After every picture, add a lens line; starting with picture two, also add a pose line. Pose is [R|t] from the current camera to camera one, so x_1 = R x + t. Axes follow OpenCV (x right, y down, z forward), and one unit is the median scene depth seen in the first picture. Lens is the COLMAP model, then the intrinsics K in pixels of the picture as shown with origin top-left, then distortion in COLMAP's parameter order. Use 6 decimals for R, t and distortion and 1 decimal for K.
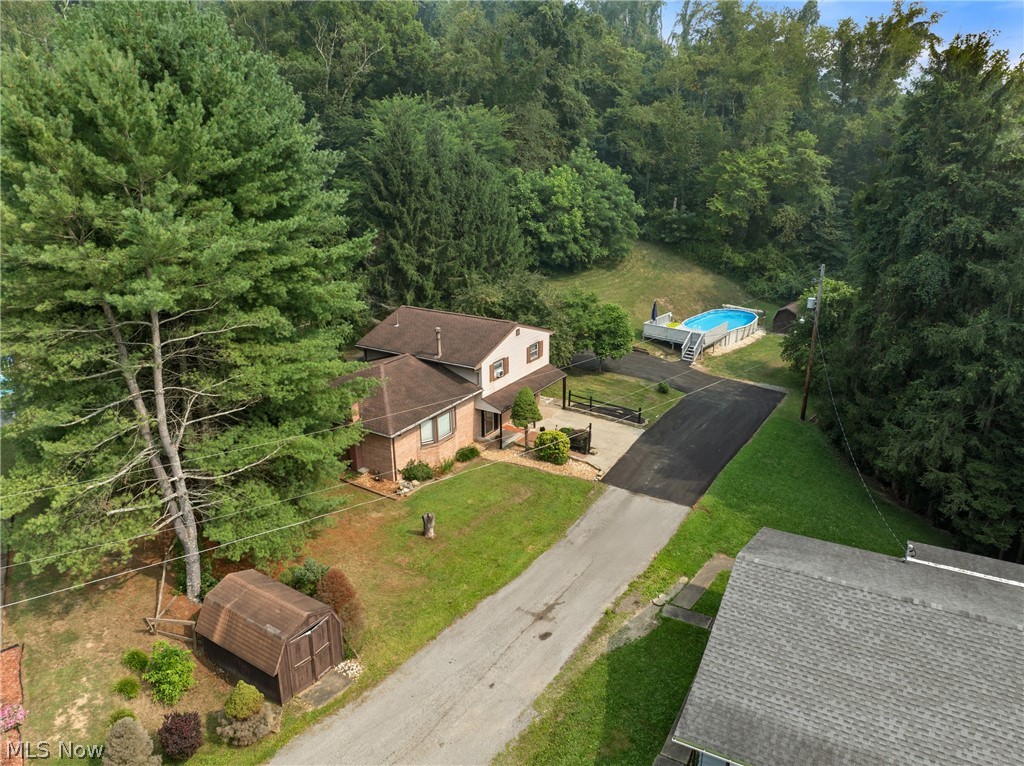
lens RADIAL K [[722.1, 0, 512.0], [0, 722.1, 383.0], [0, 0, 1]] dist [-0.039458, -0.001038]
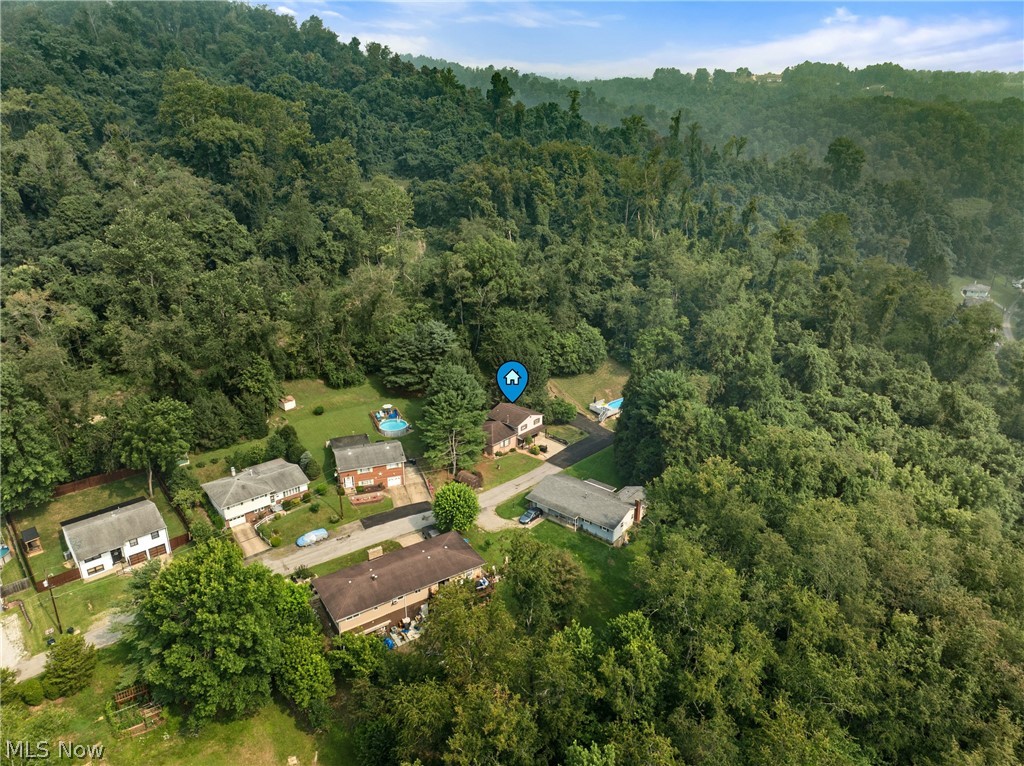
lens RADIAL K [[722.1, 0, 512.0], [0, 722.1, 383.0], [0, 0, 1]] dist [-0.039458, -0.001038]
pose [[0.982691, 0.077133, -0.168429, 0.411937], [-0.068731, 0.996109, 0.055161, -0.348324], [0.172028, -0.042630, 0.984169, -2.052119]]
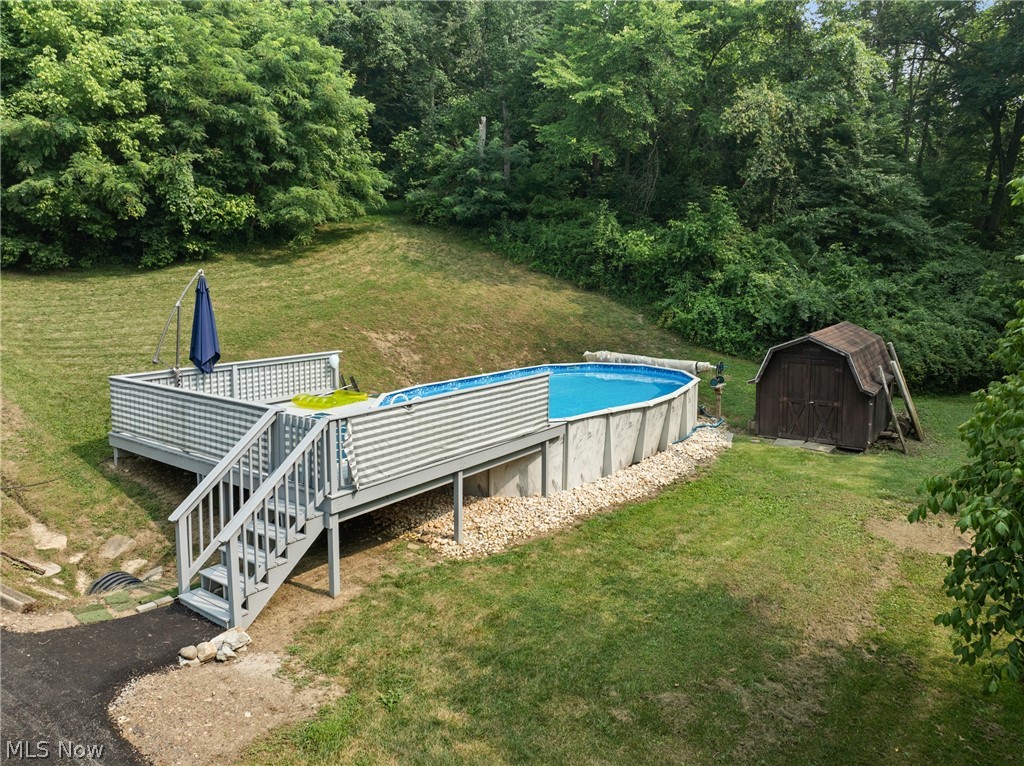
lens RADIAL K [[722.1, 0, 512.0], [0, 722.1, 383.0], [0, 0, 1]] dist [-0.039458, -0.001038]
pose [[0.997383, 0.003706, 0.072197, 0.341701], [0.009420, 0.983507, -0.180622, -0.057608], [-0.071676, 0.180830, 0.980899, 0.999858]]
